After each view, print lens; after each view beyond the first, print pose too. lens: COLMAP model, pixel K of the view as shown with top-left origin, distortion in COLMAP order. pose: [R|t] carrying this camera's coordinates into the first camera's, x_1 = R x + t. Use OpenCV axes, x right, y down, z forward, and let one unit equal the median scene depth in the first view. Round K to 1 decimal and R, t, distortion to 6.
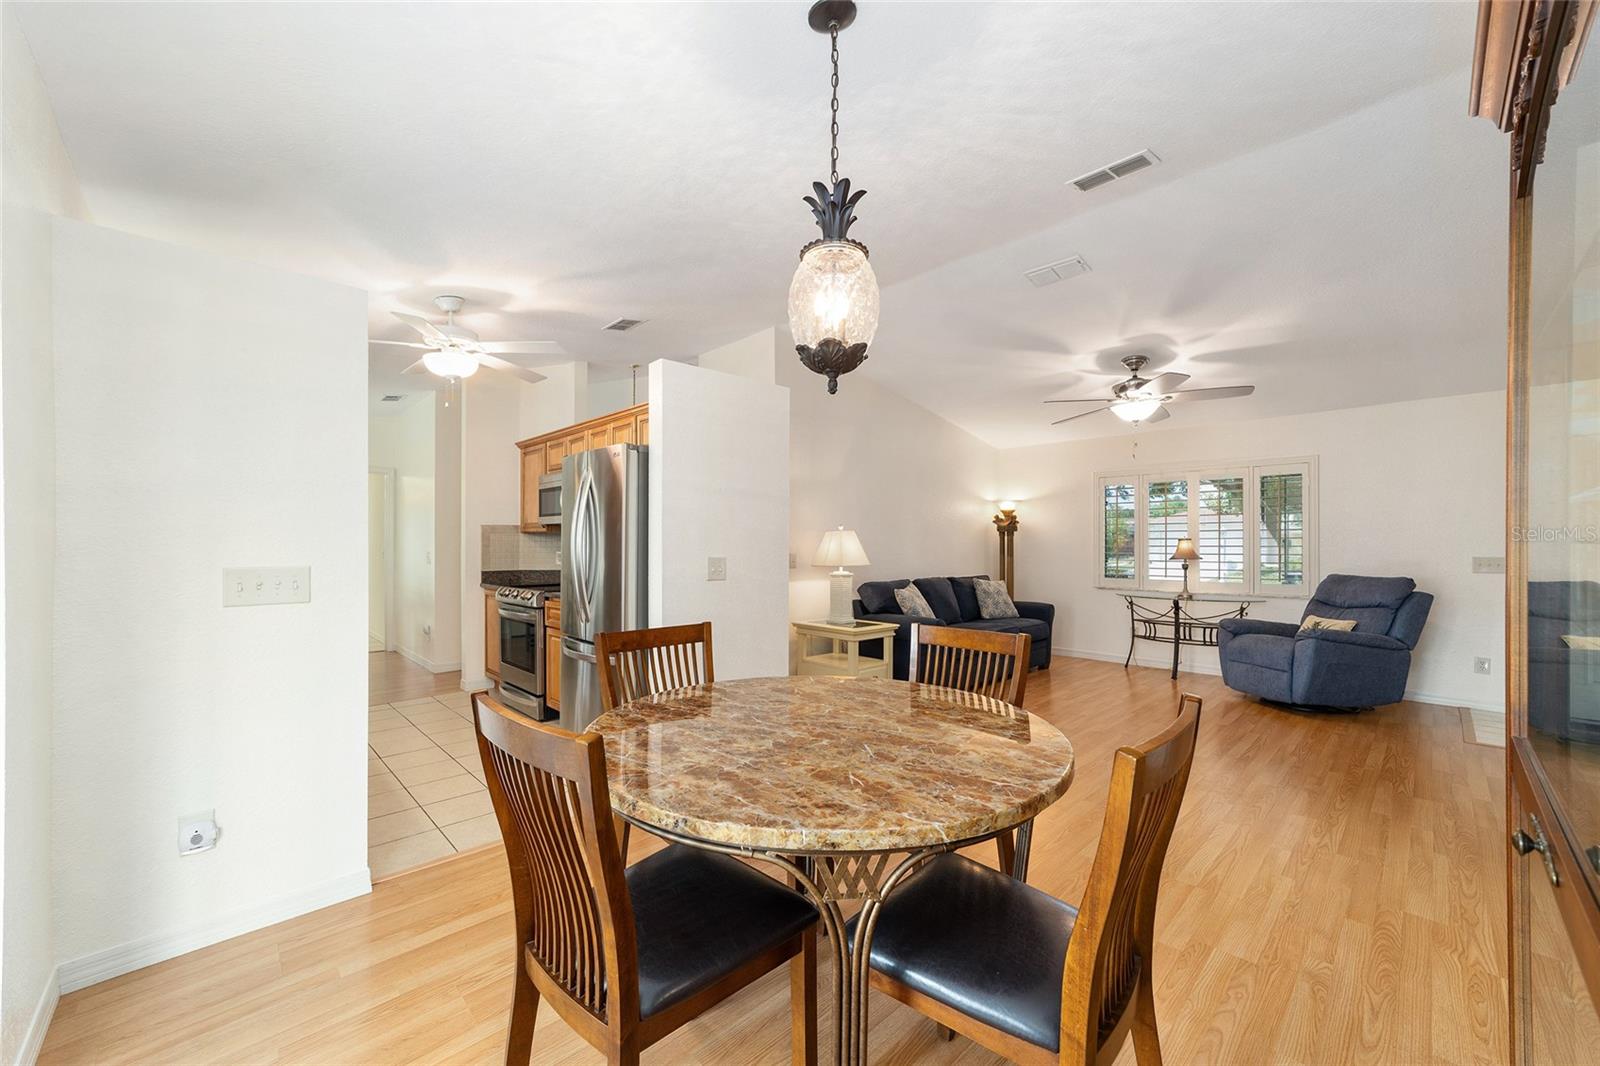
lens RADIAL K [[616.9, 0, 793.3], [0, 616.9, 538.4], [0, 0, 1]] dist [-0.016707, 0.008471]
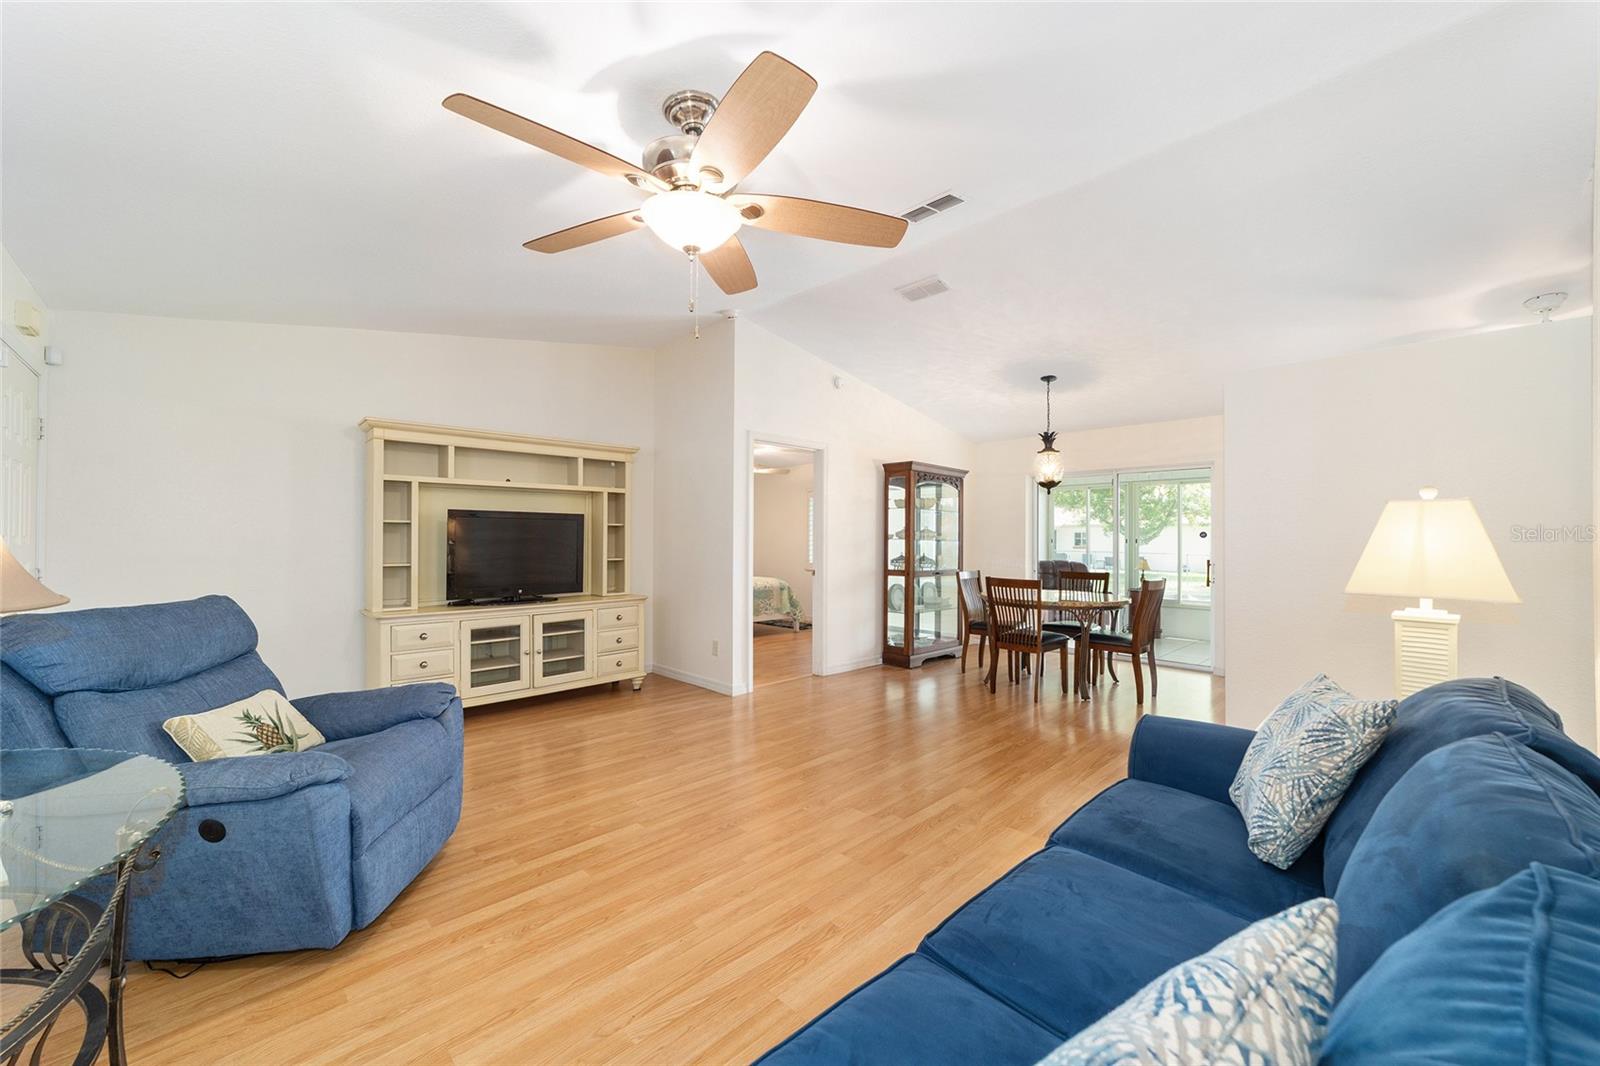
lens RADIAL K [[608.8, 0, 794.9], [0, 608.8, 533.4], [0, 0, 1]] dist [-0.007209, 0.000018]
pose [[-0.999940, -0.008072, -0.007406, 0.418806], [-0.007897, 0.999696, -0.023339, 0.016155], [0.007592, -0.023279, -0.999700, 1.229226]]
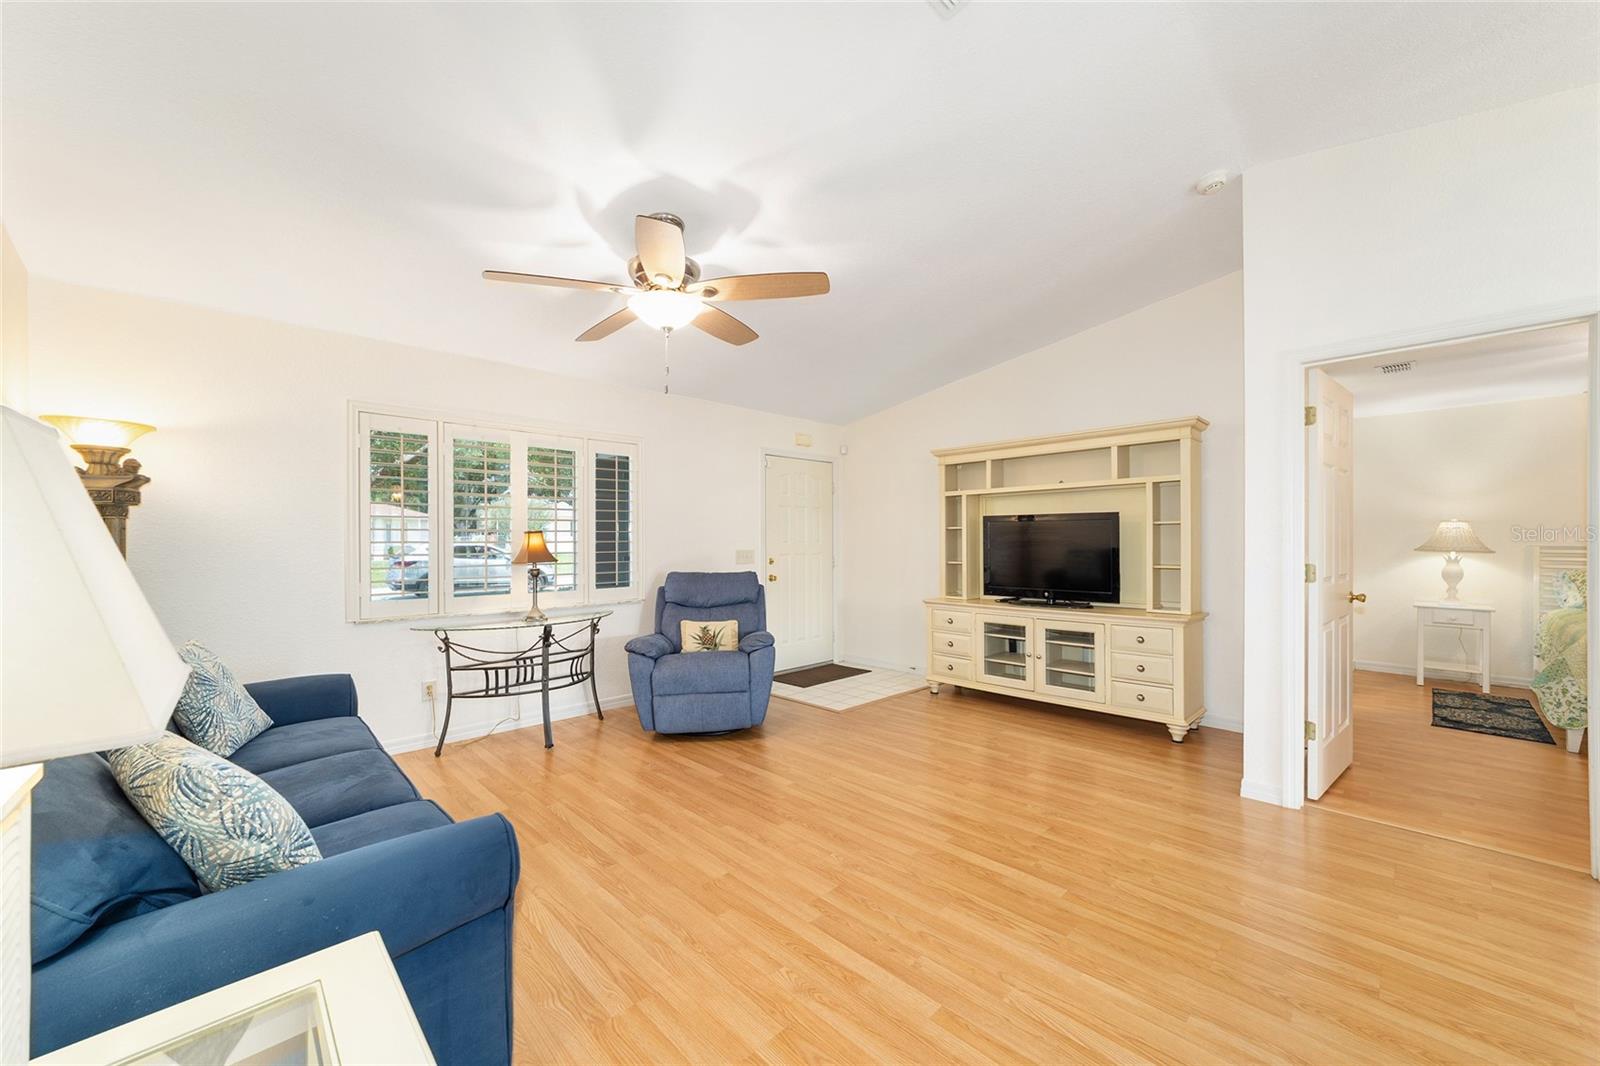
lens RADIAL K [[616.9, 0, 793.3], [0, 616.9, 538.4], [0, 0, 1]] dist [-0.016707, 0.008471]
pose [[-0.002532, 0.001084, 0.999996, -0.027548], [-0.009298, 0.999956, -0.001107, 0.007603], [-0.999954, -0.009301, -0.002522, 0.758194]]
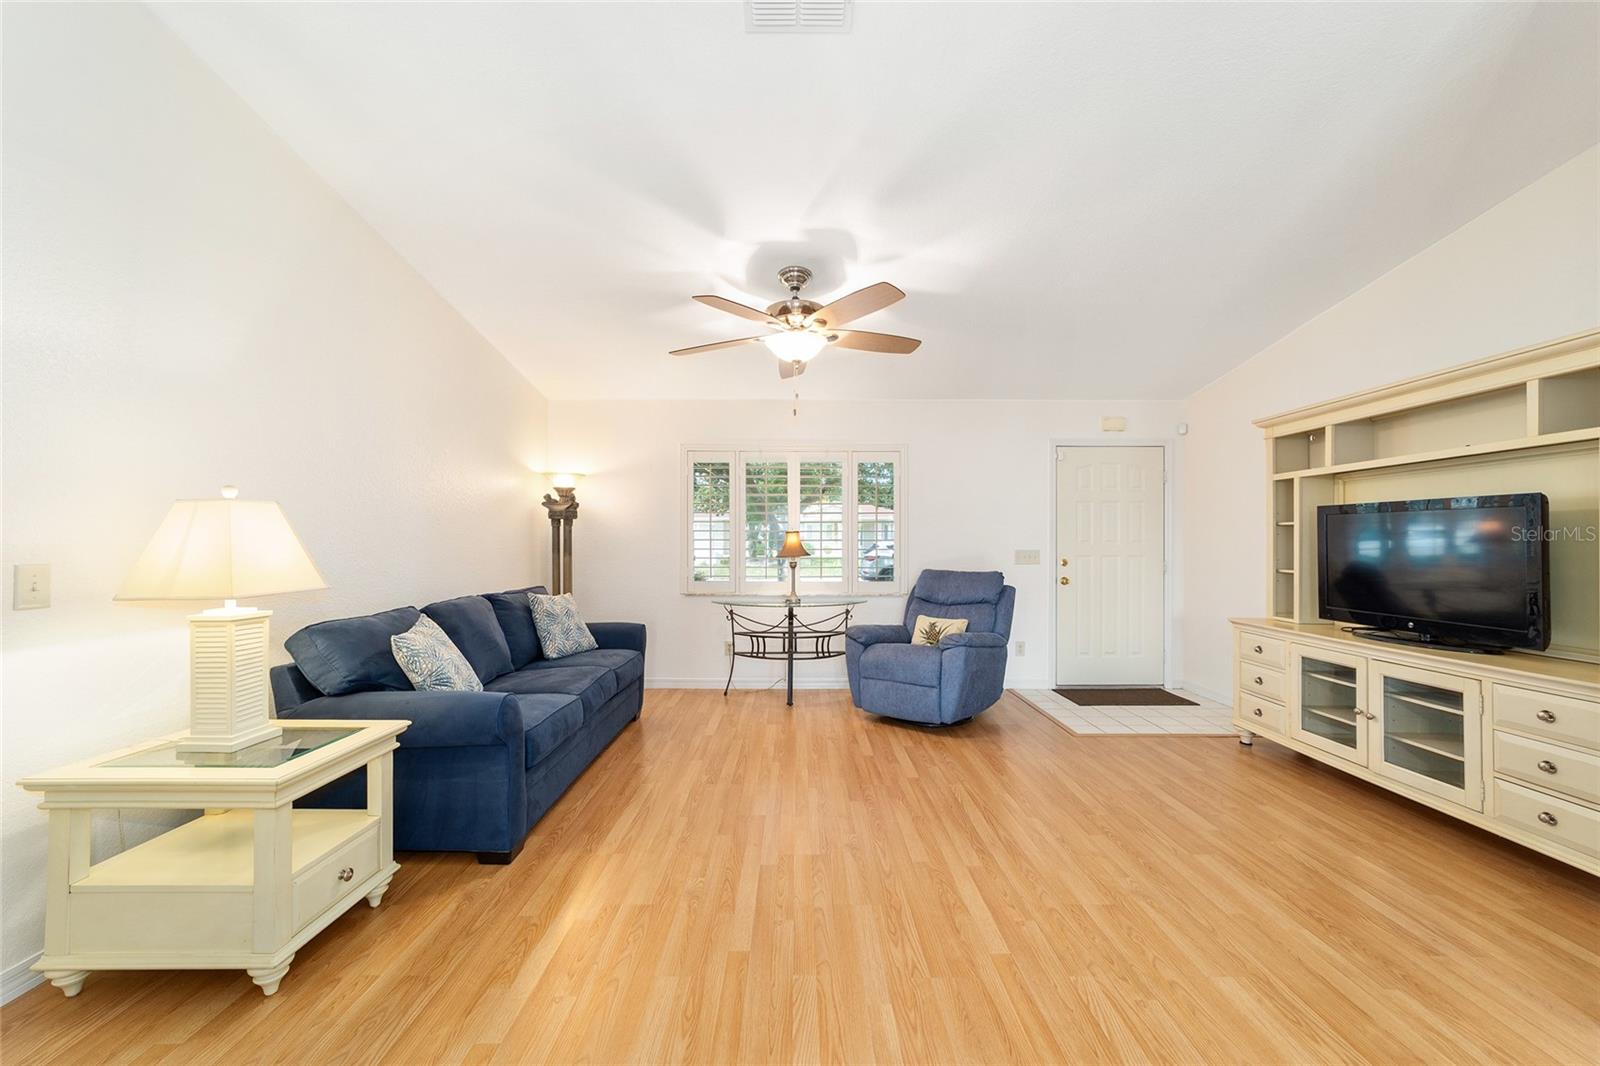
lens RADIAL K [[616.9, 0, 793.3], [0, 616.9, 538.4], [0, 0, 1]] dist [-0.016707, 0.008471]
pose [[0.695458, 0.000563, 0.718567, 0.042956], [-0.008285, 0.999940, 0.007235, 0.004591], [-0.718519, -0.010985, 0.695421, 0.442064]]
